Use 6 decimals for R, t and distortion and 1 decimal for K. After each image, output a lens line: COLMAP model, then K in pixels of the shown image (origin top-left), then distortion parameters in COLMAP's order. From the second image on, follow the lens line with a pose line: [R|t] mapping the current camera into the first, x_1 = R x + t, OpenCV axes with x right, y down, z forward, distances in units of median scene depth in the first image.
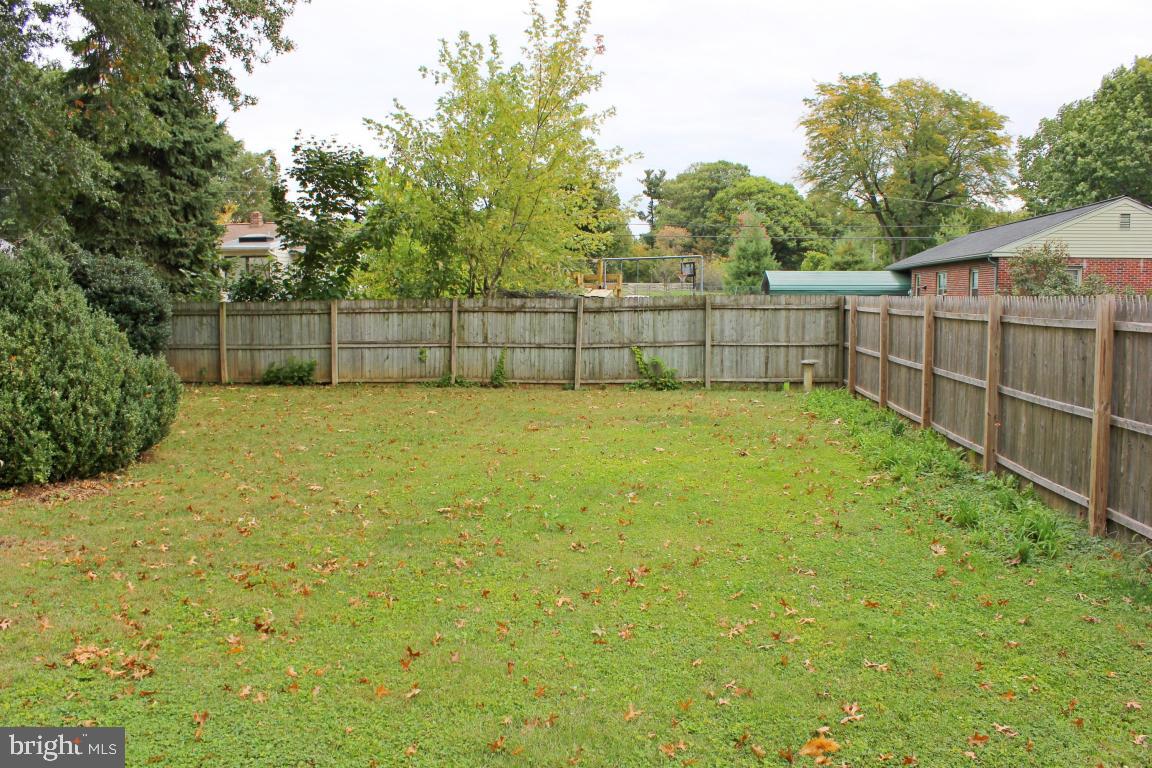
lens RADIAL K [[962.7, 0, 576.9], [0, 962.7, 381.9], [0, 0, 1]] dist [-0.149393, 0.115790]
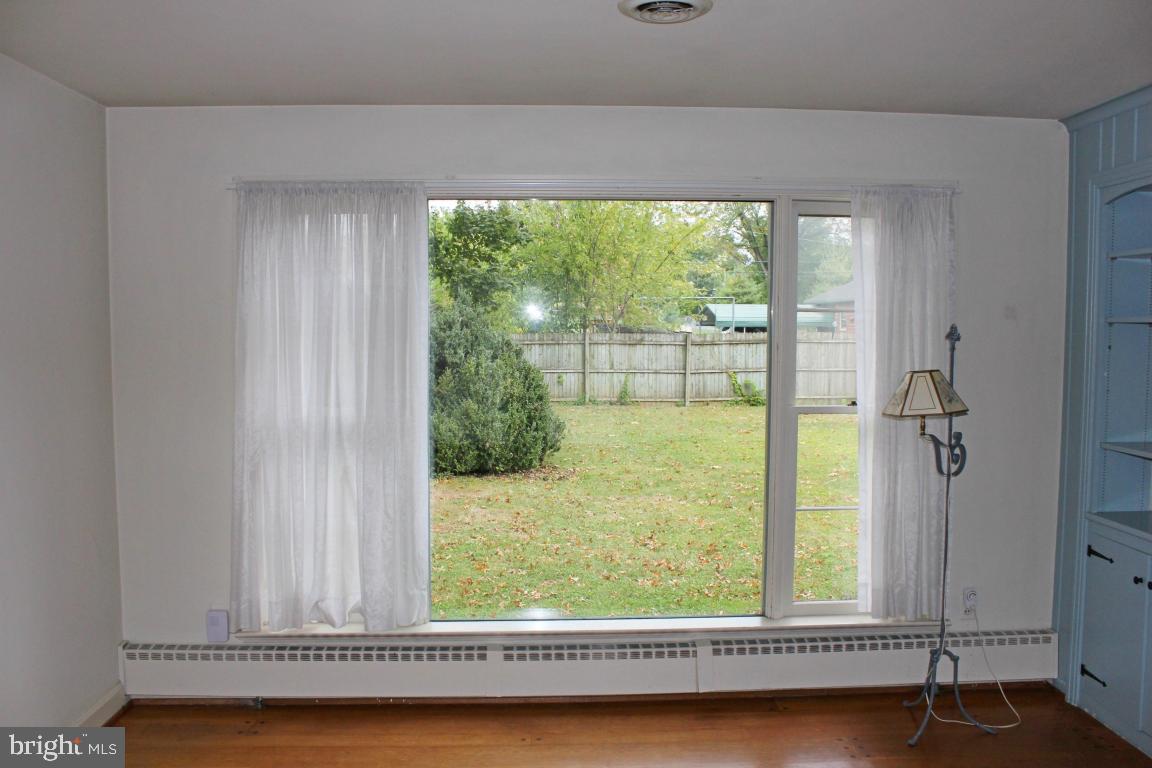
lens RADIAL K [[962.7, 0, 573.6], [0, 962.7, 389.4], [0, 0, 1]] dist [-0.149393, 0.115790]
pose [[0.985986, -0.006635, 0.166696, -0.353691], [0.009680, 0.999801, -0.017458, 0.006772], [-0.166547, 0.018827, 0.985854, -0.217367]]
